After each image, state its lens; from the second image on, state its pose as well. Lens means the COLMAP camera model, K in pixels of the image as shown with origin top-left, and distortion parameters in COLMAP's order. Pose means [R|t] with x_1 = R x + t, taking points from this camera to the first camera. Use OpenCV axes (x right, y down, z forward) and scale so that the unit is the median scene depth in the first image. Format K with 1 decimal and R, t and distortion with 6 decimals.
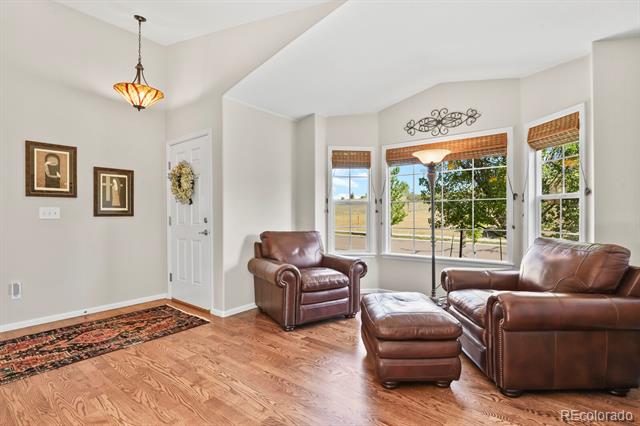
lens RADIAL K [[312.8, 0, 321.1], [0, 312.8, 215.8], [0, 0, 1]] dist [-0.012556, -0.001450]
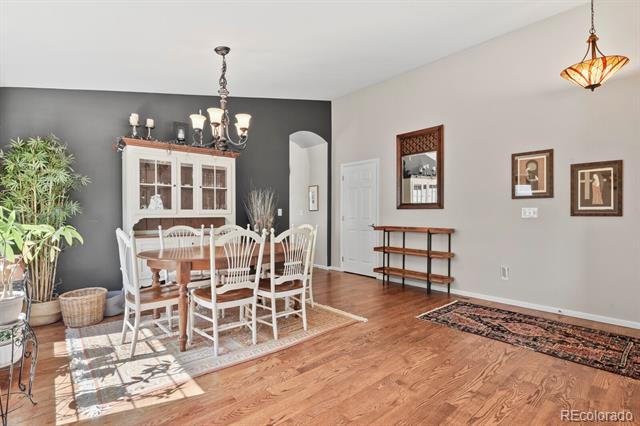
lens RADIAL K [[312.8, 0, 321.1], [0, 312.8, 215.8], [0, 0, 1]] dist [-0.012556, -0.001450]
pose [[-0.183272, 0.008758, -0.983023, 0.378571], [-0.004941, 0.999939, 0.009830, -0.004822], [0.983050, 0.006658, -0.183218, 0.440142]]
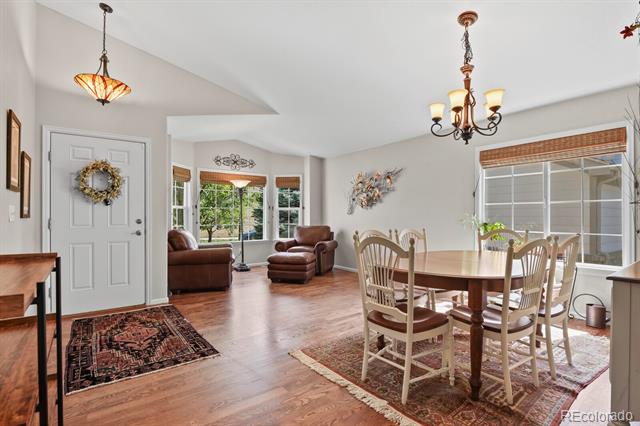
lens RADIAL K [[312.8, 0, 321.1], [0, 312.8, 215.8], [0, 0, 1]] dist [-0.012556, -0.001450]
pose [[0.257529, 0.003877, 0.966263, -1.340272], [0.002305, 0.999987, -0.004627, 0.001771], [-0.966268, 0.003419, 0.257516, 0.127752]]
